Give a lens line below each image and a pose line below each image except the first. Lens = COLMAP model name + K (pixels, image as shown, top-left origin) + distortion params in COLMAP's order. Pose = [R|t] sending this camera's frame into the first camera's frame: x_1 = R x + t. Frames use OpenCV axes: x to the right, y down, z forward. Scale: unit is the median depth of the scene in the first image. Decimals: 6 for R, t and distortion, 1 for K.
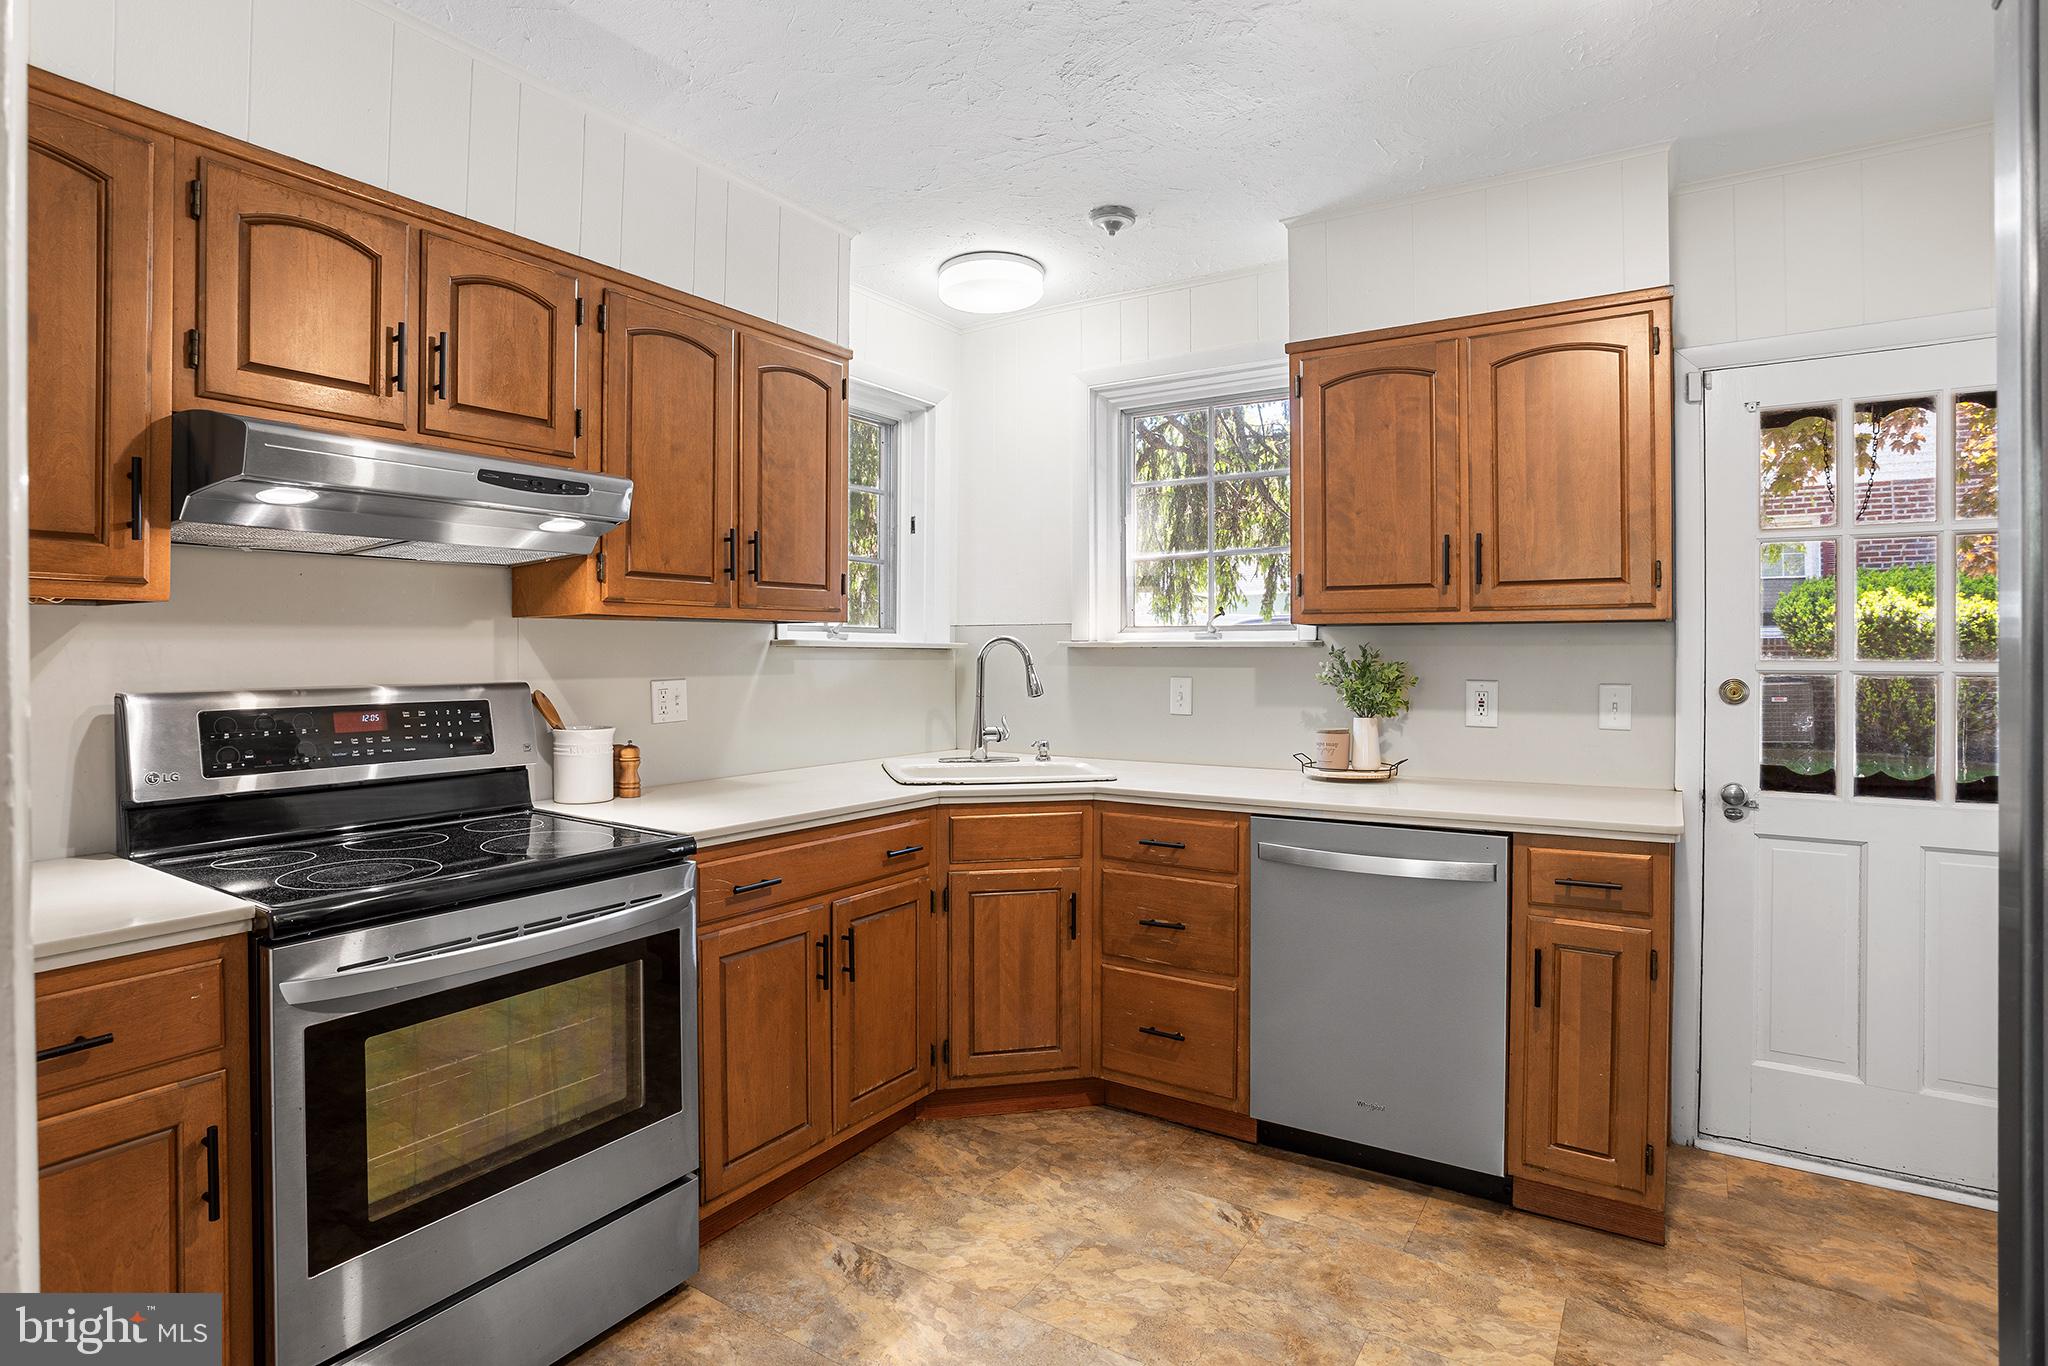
lens RADIAL K [[1029.2, 0, 1013.1], [0, 1029.2, 641.7], [0, 0, 1]] dist [-0.094764, 0.056310]
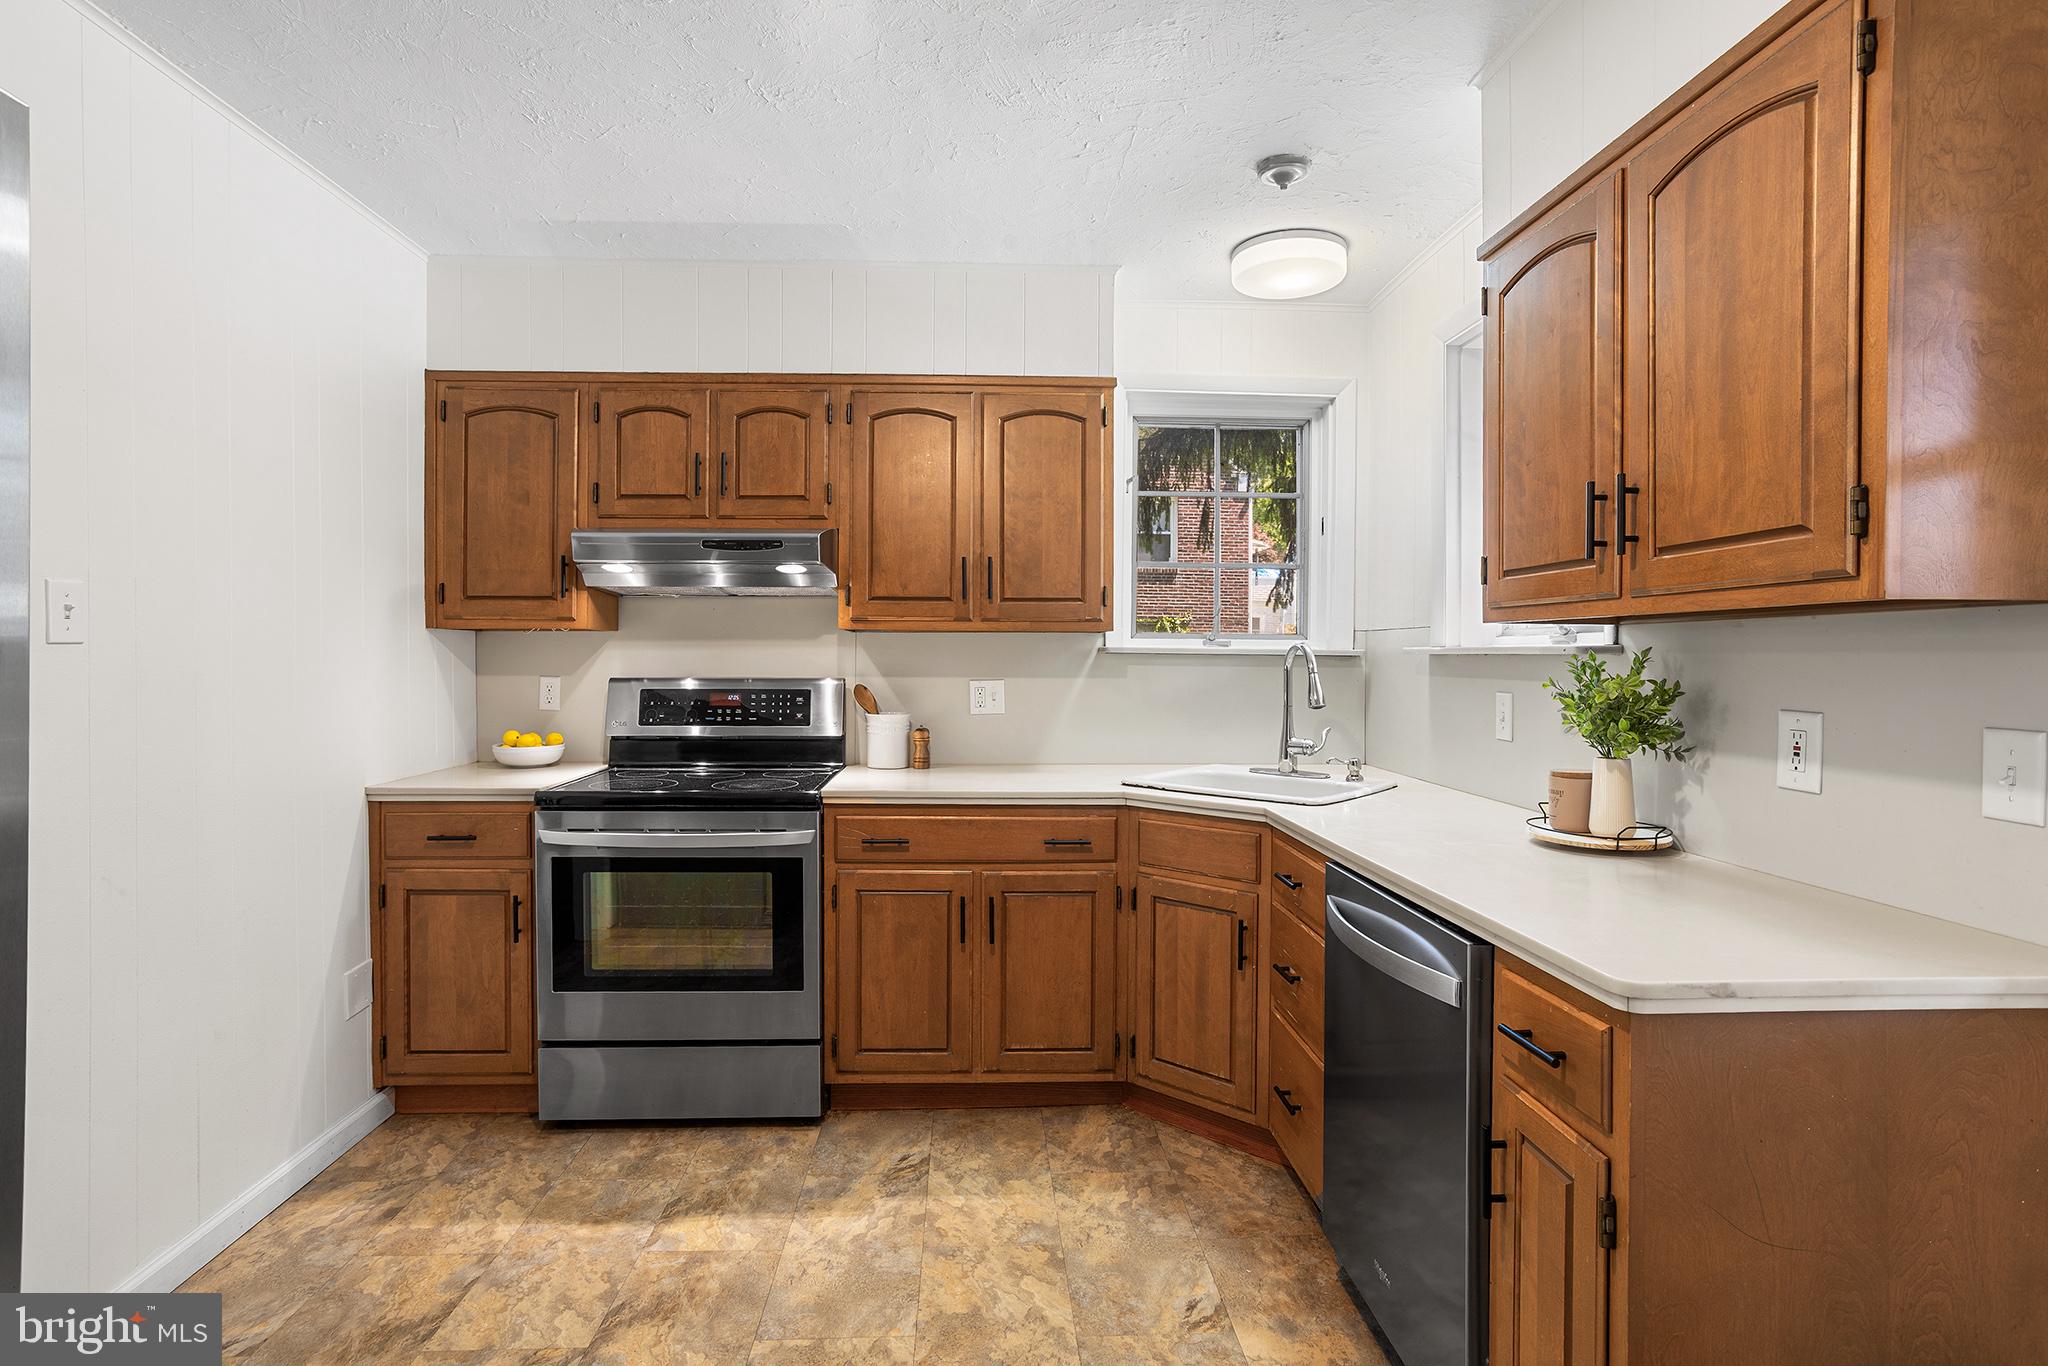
lens RADIAL K [[1001.7, 0, 1025.2], [0, 1001.7, 654.5], [0, 0, 1]] dist [-0.068462, 0.038005]
pose [[0.596757, 0.001843, -0.802420, 0.758854], [0.002866, 0.999986, 0.004428, 0.001428], [0.802417, -0.004943, 0.596743, 0.352779]]
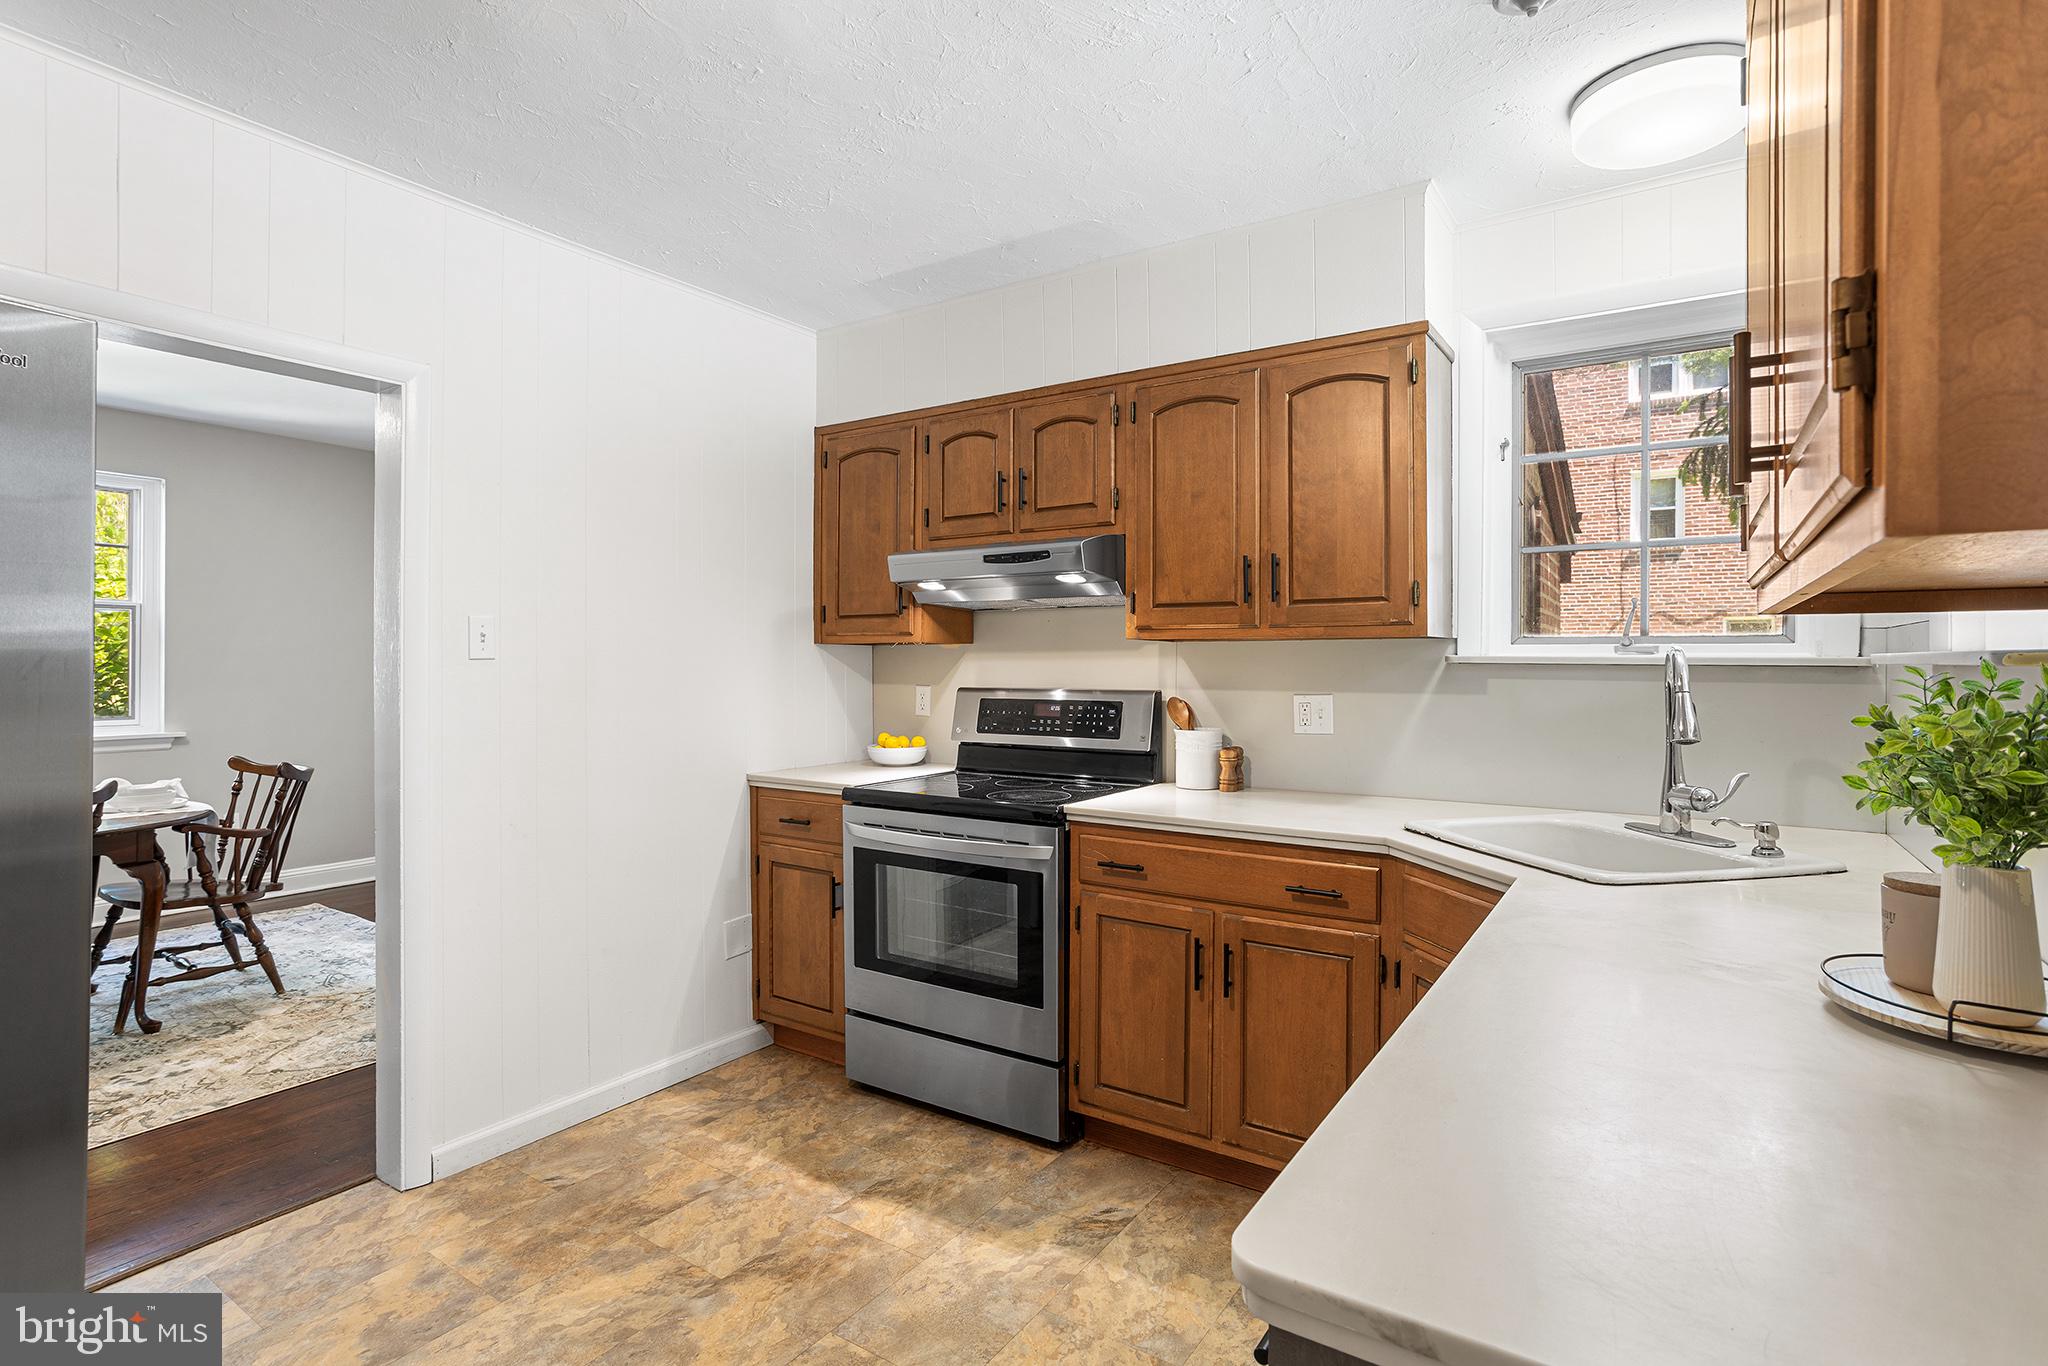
lens RADIAL K [[1001.7, 0, 1025.2], [0, 1001.7, 654.5], [0, 0, 1]] dist [-0.068462, 0.038005]
pose [[0.000152, -0.008401, -0.999965, 0.812457], [0.006077, 0.999946, -0.008400, 0.002328], [0.999982, -0.006076, 0.000203, 0.790942]]
